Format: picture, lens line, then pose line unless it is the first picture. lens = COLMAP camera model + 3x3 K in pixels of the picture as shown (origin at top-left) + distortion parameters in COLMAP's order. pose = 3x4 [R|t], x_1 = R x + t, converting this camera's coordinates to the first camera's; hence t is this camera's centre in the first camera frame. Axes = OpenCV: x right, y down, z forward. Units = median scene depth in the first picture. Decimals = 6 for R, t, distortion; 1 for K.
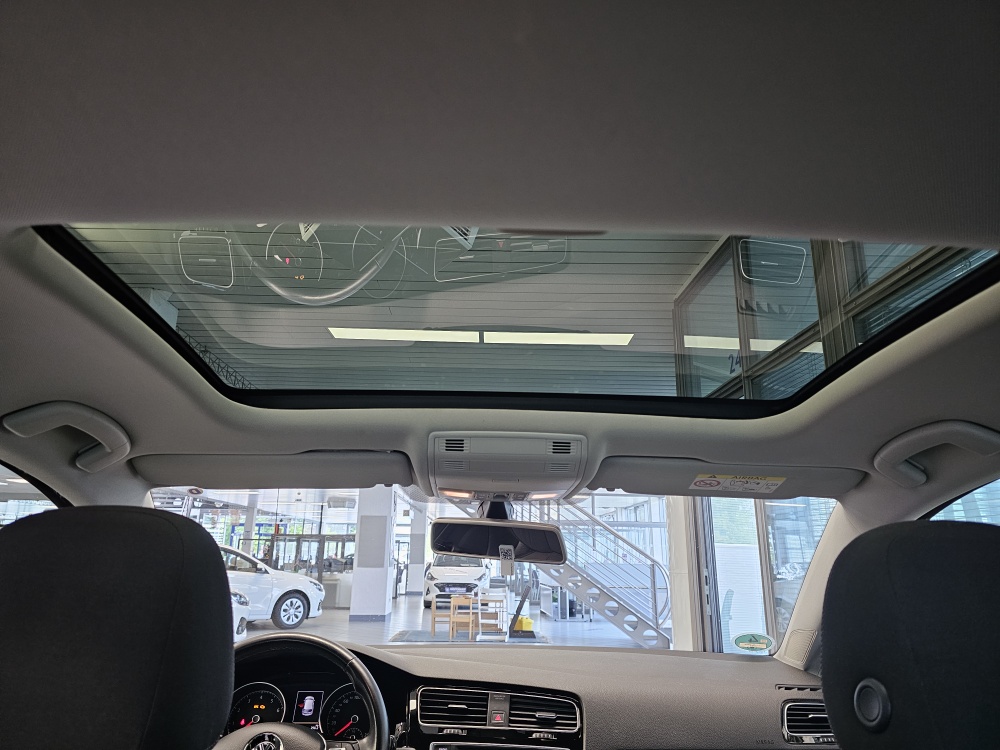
lens RADIAL K [[683.5, 0, 487.9], [0, 683.5, 367.0], [0, 0, 1]] dist [0.060709, -0.074806]
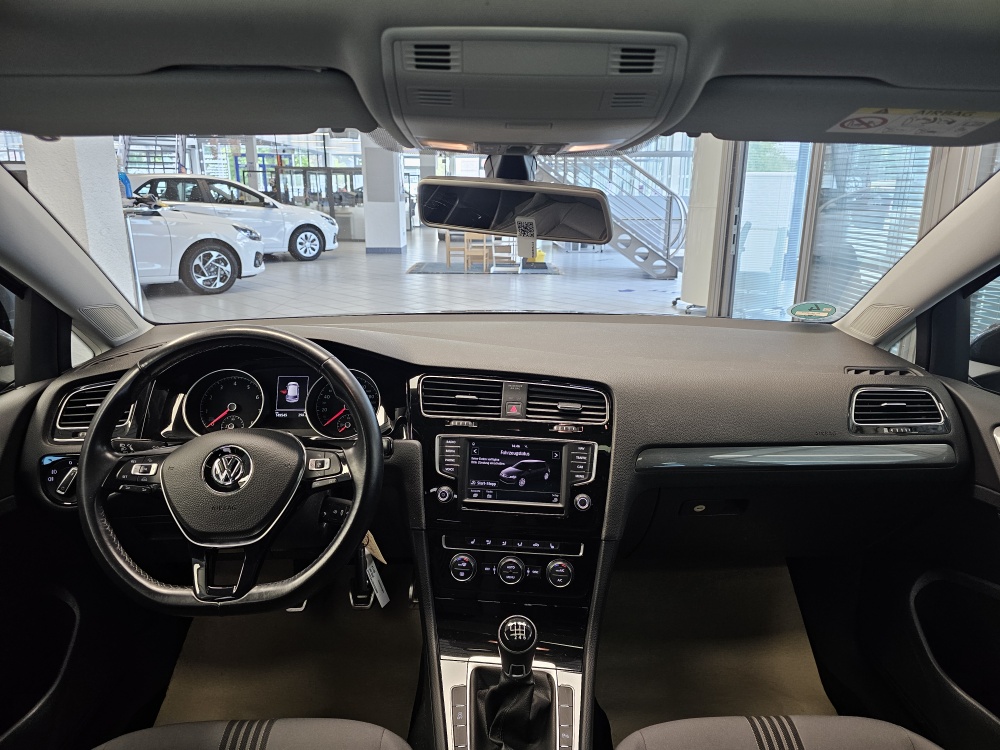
lens RADIAL K [[683.5, 0, 508.4], [0, 683.5, 367.0], [0, 0, 1]] dist [0.060709, -0.074806]
pose [[0.999924, -0.009166, 0.008202, 0.000227], [0.003808, 0.864756, 0.502177, 0.004831], [-0.011696, -0.502108, 0.864726, 0.037348]]
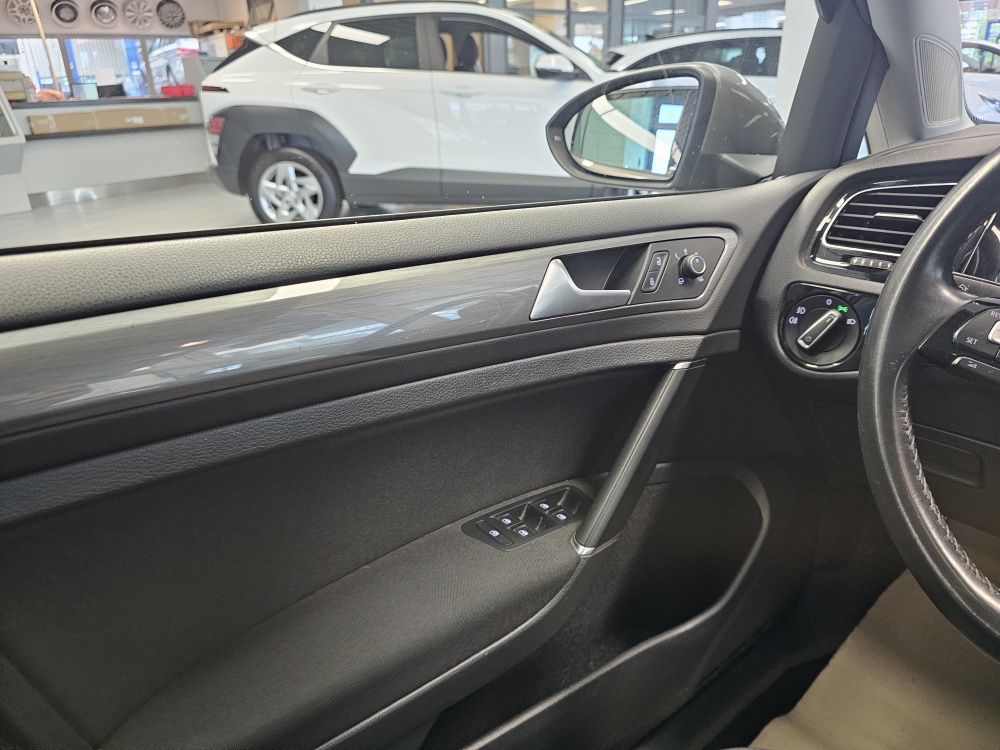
lens RADIAL K [[683.5, 0, 503.6], [0, 683.5, 372.1], [0, 0, 1]] dist [0.060709, -0.074806]
pose [[0.613743, 0.275012, -0.740059, -0.033809], [0.249222, 0.821956, 0.512129, 0.033883], [0.749138, -0.498755, 0.435931, 0.066584]]
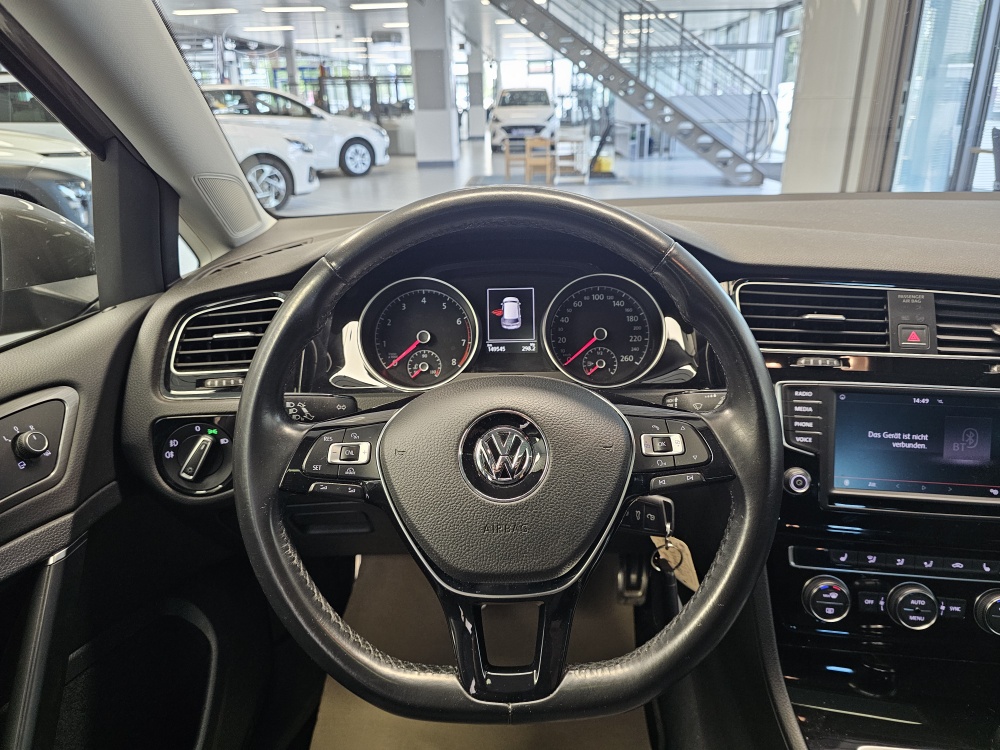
lens RADIAL K [[683.5, 0, 502.9], [0, 683.5, 366.5], [0, 0, 1]] dist [0.060709, -0.074806]
pose [[0.998046, -0.016063, -0.060378, -0.031848], [0.048920, 0.802033, 0.595273, 0.027010], [0.038863, -0.597064, 0.801252, 0.072957]]
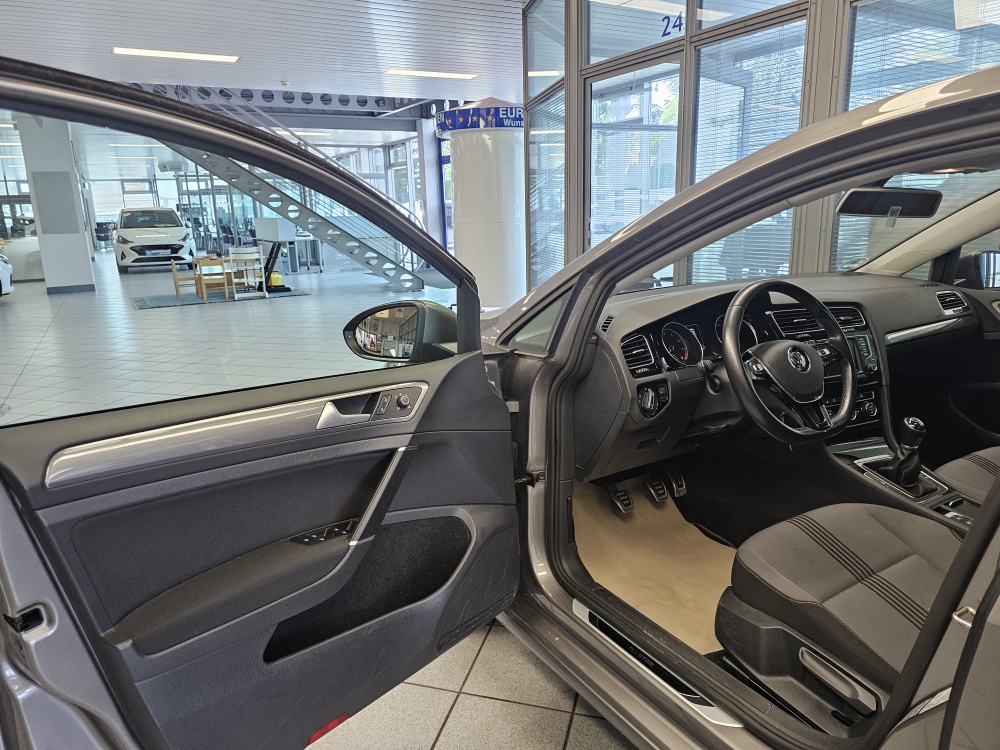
lens RADIAL K [[683.5, 0, 494.0], [0, 683.5, 366.3], [0, 0, 1]] dist [0.060709, -0.074806]
pose [[0.868449, -0.147398, 0.473361, -0.162576], [-0.095726, 0.886964, 0.451810, -0.000051], [-0.486450, -0.437686, 0.756173, 0.025631]]
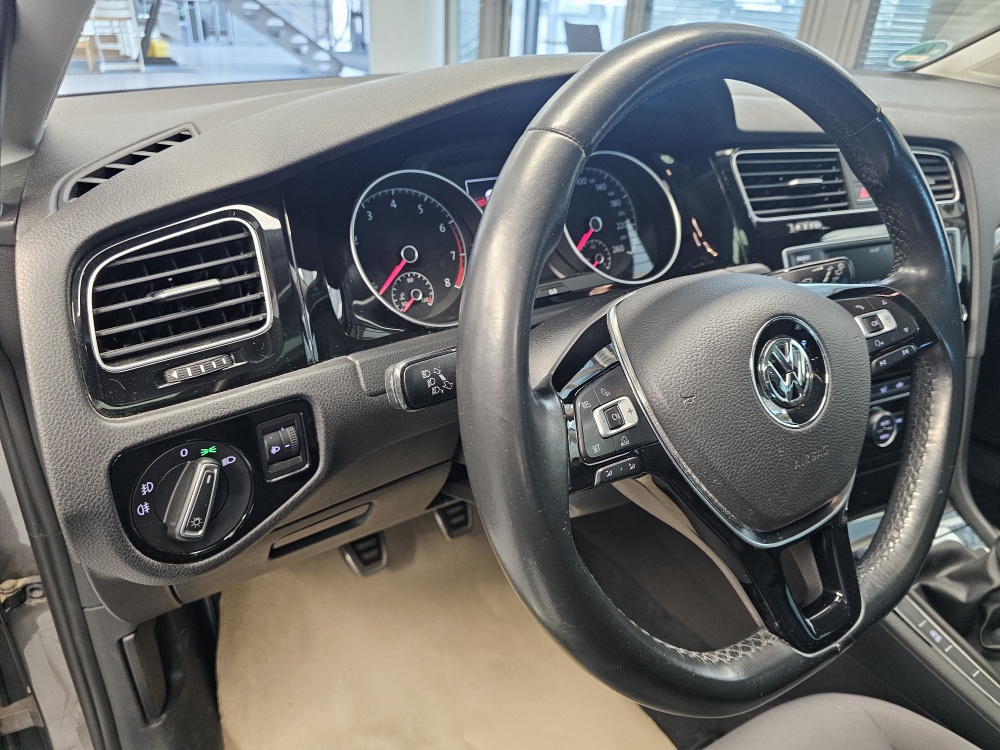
lens RADIAL K [[683.5, 0, 492.6], [0, 683.5, 368.5], [0, 0, 1]] dist [0.060709, -0.074806]
pose [[0.858707, -0.224868, 0.460496, -0.066221], [-0.168806, 0.724320, 0.668479, 0.036900], [-0.483866, -0.651762, 0.584020, 0.092566]]
